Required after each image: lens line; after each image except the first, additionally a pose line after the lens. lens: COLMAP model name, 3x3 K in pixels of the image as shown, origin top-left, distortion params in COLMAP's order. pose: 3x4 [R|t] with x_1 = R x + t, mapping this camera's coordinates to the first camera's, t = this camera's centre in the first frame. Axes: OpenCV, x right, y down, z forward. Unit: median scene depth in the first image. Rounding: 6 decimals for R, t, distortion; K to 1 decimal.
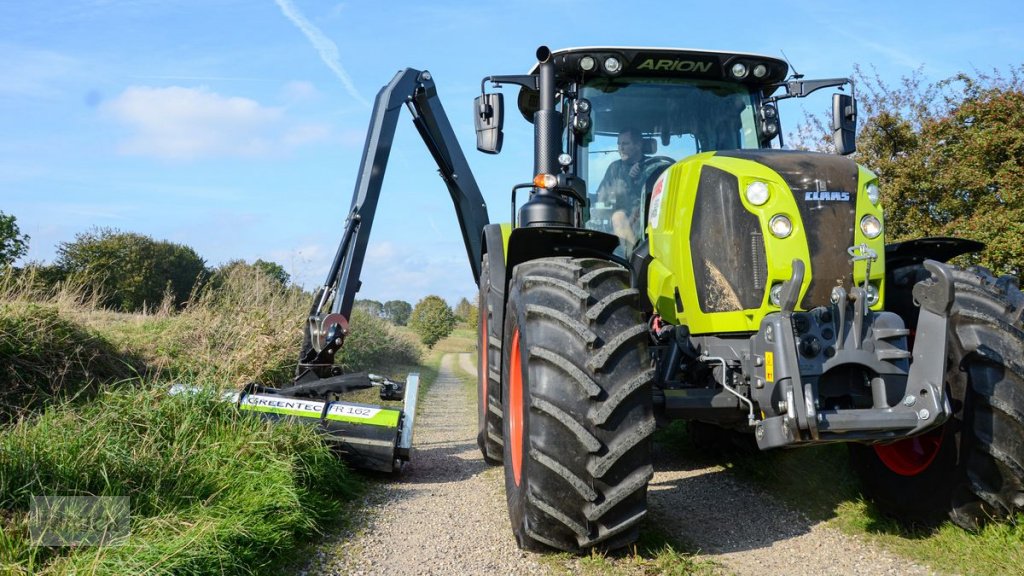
lens RADIAL K [[753.5, 0, 508.2], [0, 753.5, 270.0], [0, 0, 1]] dist [-0.103245, 0.001795]
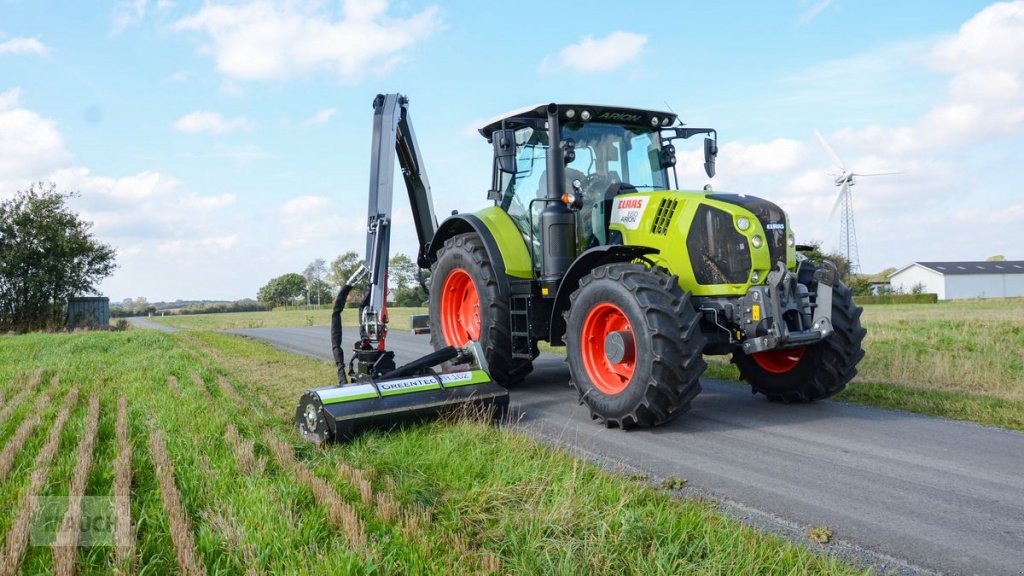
lens RADIAL K [[753.5, 0, 508.2], [0, 753.5, 270.0], [0, 0, 1]] dist [-0.103245, 0.001795]
pose [[0.921610, -0.023786, 0.387389, -0.867556], [-0.001927, 0.997828, 0.065851, -0.097237], [-0.388113, -0.061436, 0.919562, -0.486696]]
